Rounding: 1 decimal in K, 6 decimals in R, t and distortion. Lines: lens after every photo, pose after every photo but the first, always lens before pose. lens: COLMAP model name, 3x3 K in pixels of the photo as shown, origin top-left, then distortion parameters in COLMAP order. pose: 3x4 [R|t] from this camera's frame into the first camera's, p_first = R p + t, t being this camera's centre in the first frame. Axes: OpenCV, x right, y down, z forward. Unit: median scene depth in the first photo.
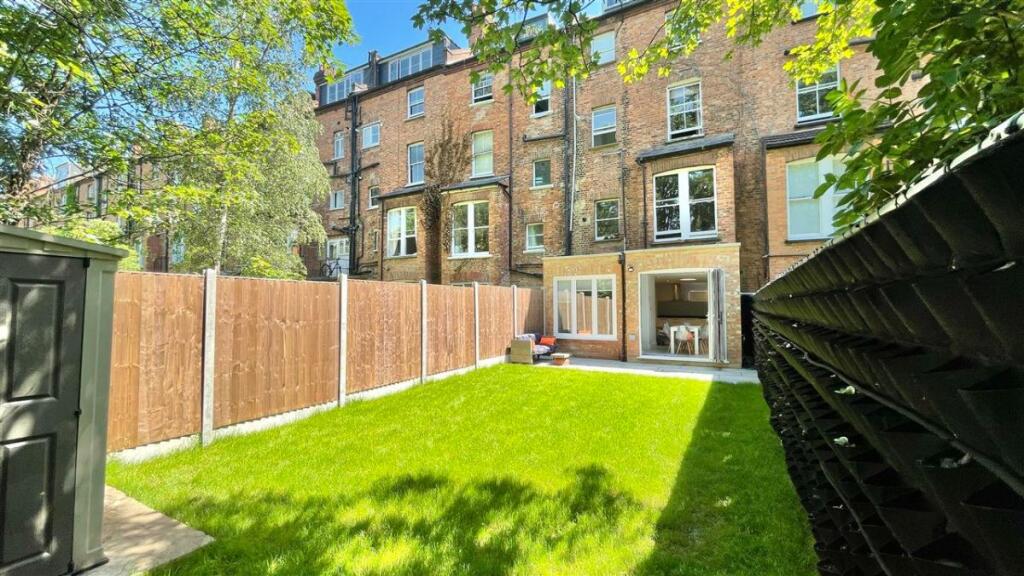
lens RADIAL K [[400.1, 0, 512.0], [0, 400.1, 288.0], [0, 0, 1]] dist [-0.000389, 0.000037]
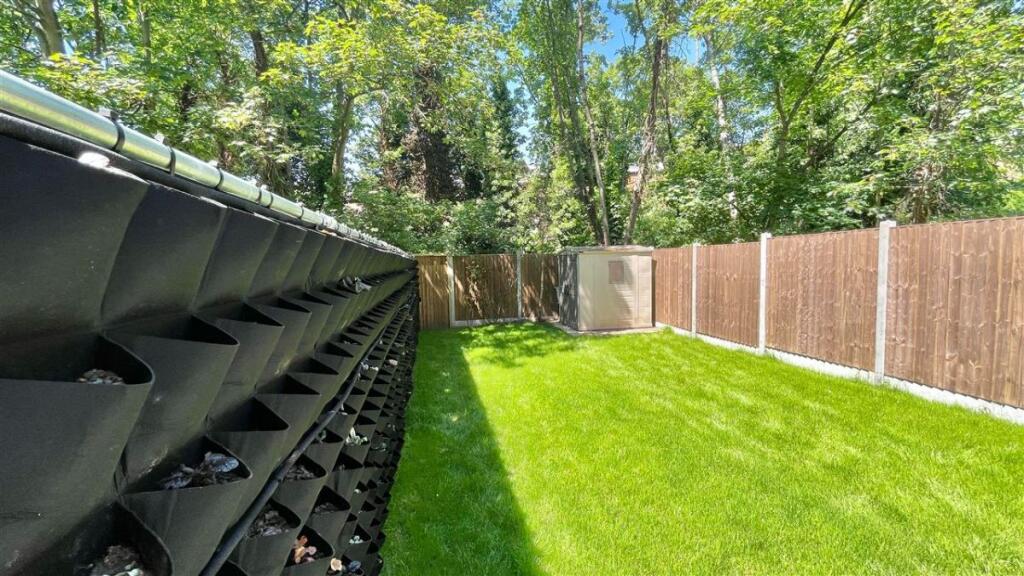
lens RADIAL K [[400.1, 0, 512.0], [0, 400.1, 288.0], [0, 0, 1]] dist [-0.000389, 0.000037]
pose [[-0.776804, 0.068199, -0.626039, 0.687671], [0.067211, 0.997419, 0.025260, 0.033916], [0.626146, -0.022454, -0.779383, 1.267236]]
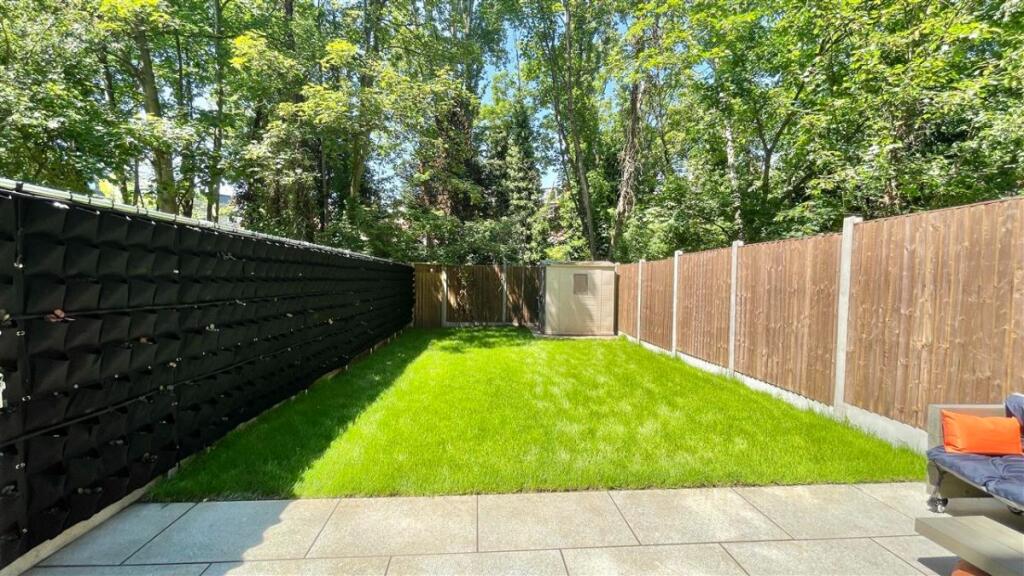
lens RADIAL K [[394.2, 0, 512.0], [0, 394.2, 288.0], [0, 0, 1]] dist [0.001735, 0.000097]
pose [[-0.845057, 0.005597, -0.534646, 0.579377], [0.020743, 0.999536, -0.022323, 0.084745], [0.534273, -0.029954, -0.844781, 1.571846]]
